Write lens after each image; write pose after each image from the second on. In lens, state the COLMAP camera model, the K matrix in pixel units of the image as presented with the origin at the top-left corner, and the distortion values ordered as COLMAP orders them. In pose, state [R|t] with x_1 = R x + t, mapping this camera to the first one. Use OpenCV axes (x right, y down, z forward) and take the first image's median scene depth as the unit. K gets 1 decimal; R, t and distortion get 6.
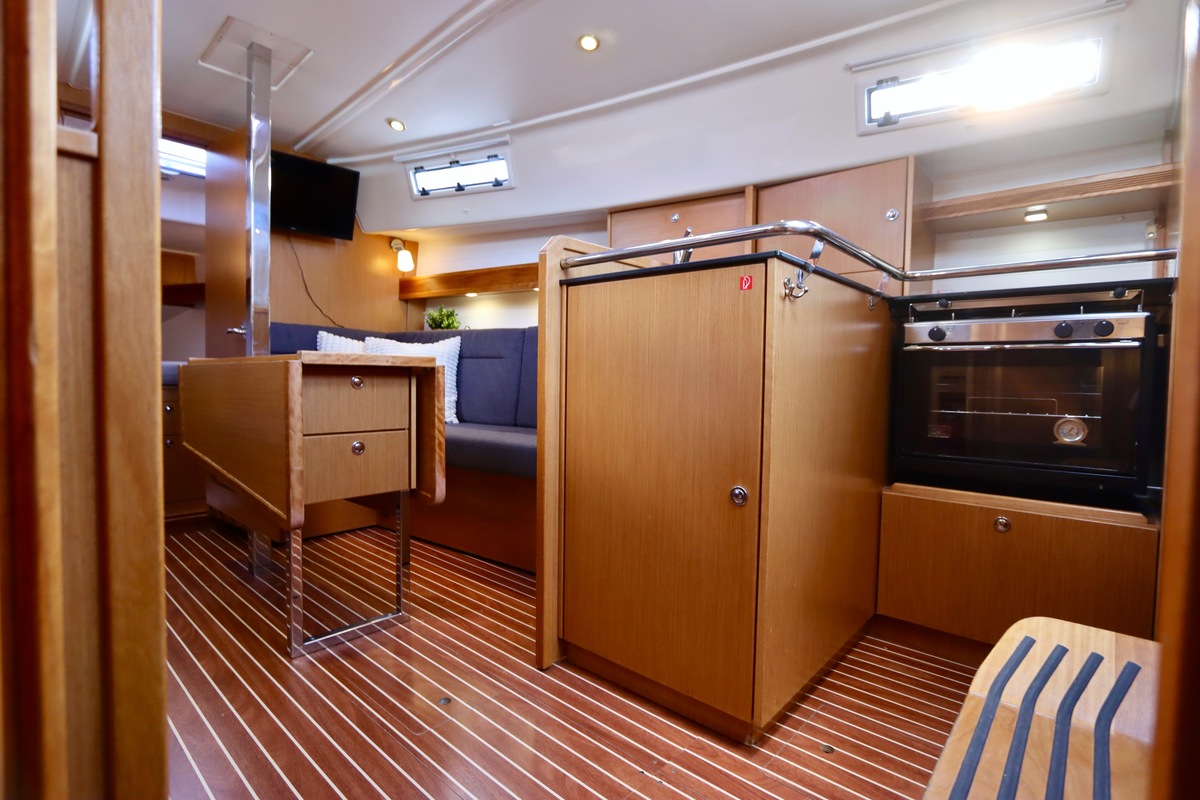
lens RADIAL K [[568.4, 0, 597.2], [0, 568.4, 398.2], [0, 0, 1]] dist [-0.019699, 0.003089]
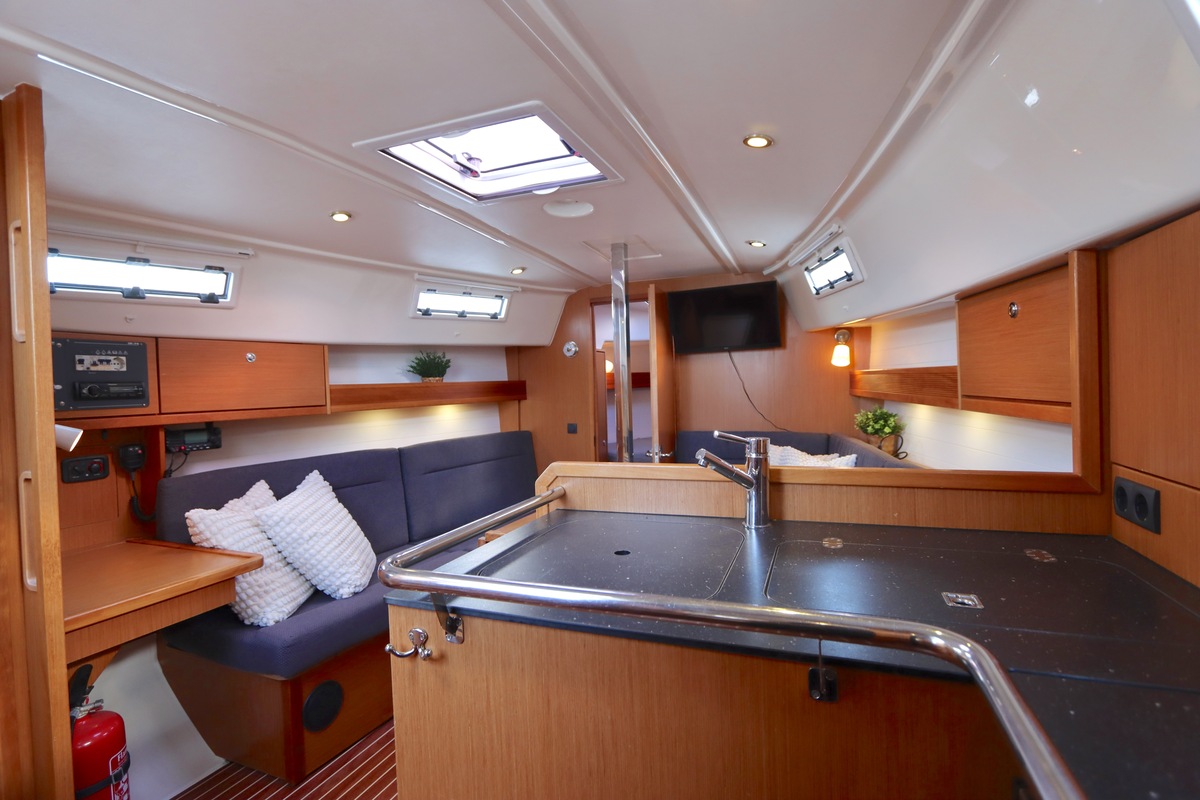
lens RADIAL K [[568.4, 0, 599.4], [0, 568.4, 395.4], [0, 0, 1]] dist [-0.019699, 0.003089]
pose [[0.342258, -0.009006, -0.939563, 0.449252], [0.002672, 0.999959, -0.008611, -0.205706], [0.939602, 0.000436, 0.342268, 0.393151]]
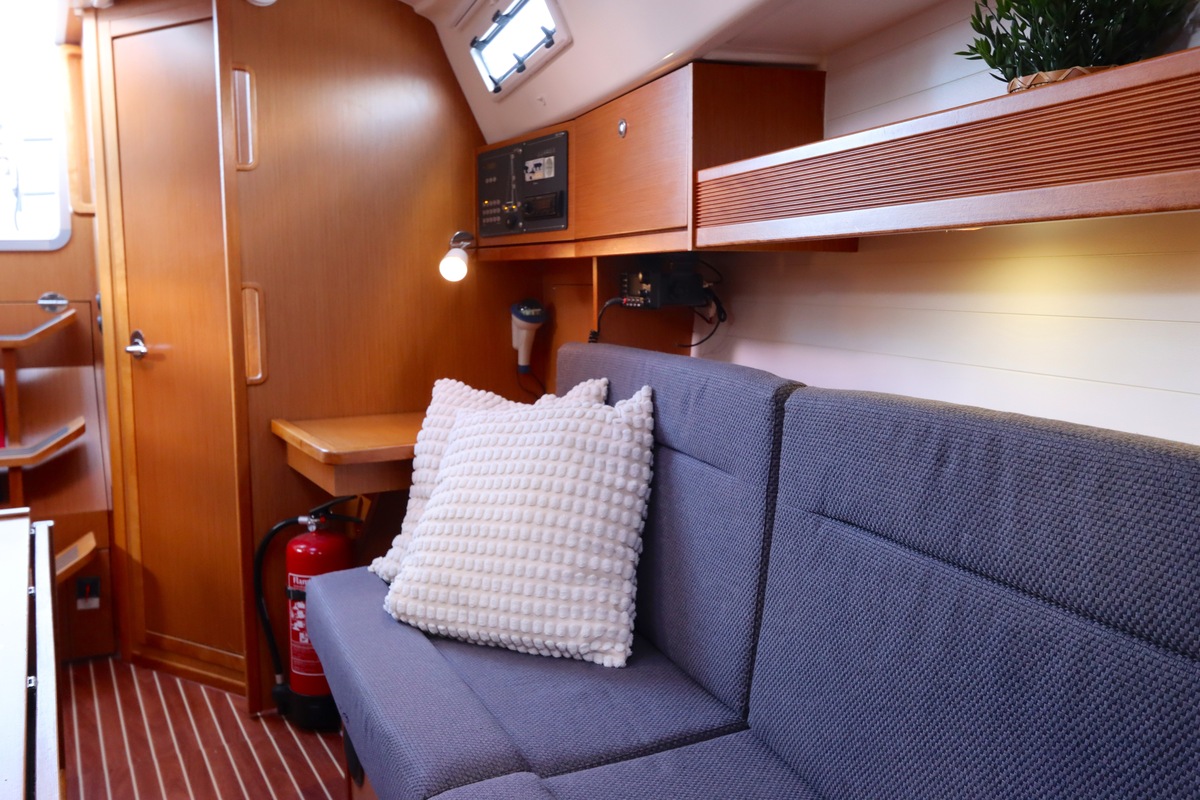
lens RADIAL K [[1040.3, 0, 597.2], [0, 1040.3, 389.5], [0, 0, 1]] dist [-0.015827, 0.046040]
pose [[-0.941934, -0.047679, 0.332396, -0.753060], [0.001396, 0.989304, 0.145861, -0.192895], [-0.335795, 0.137855, -0.931793, 0.929471]]
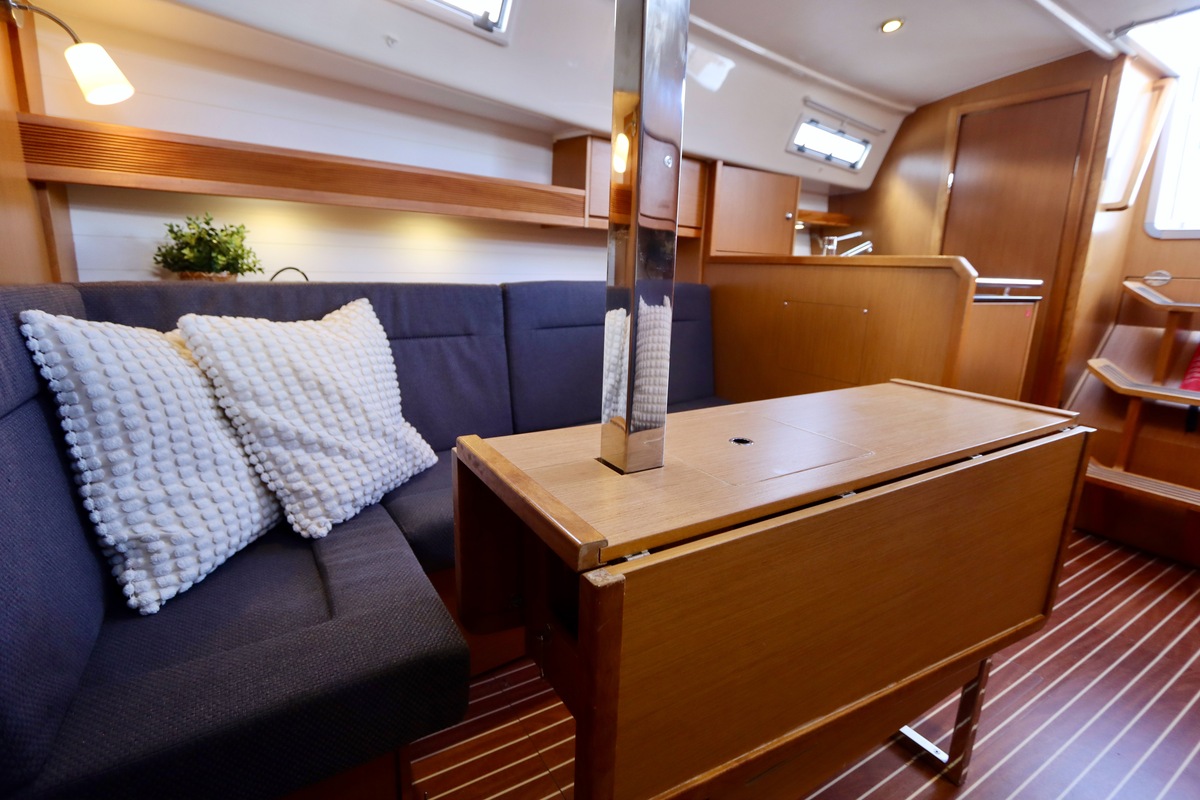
lens RADIAL K [[568.4, 0, 594.8], [0, 568.4, 394.6], [0, 0, 1]] dist [-0.019699, 0.003089]
pose [[0.294325, -0.217845, 0.930546, -0.726473], [0.011983, 0.974439, 0.224331, -0.147906], [-0.955630, -0.054875, 0.289413, 0.713115]]
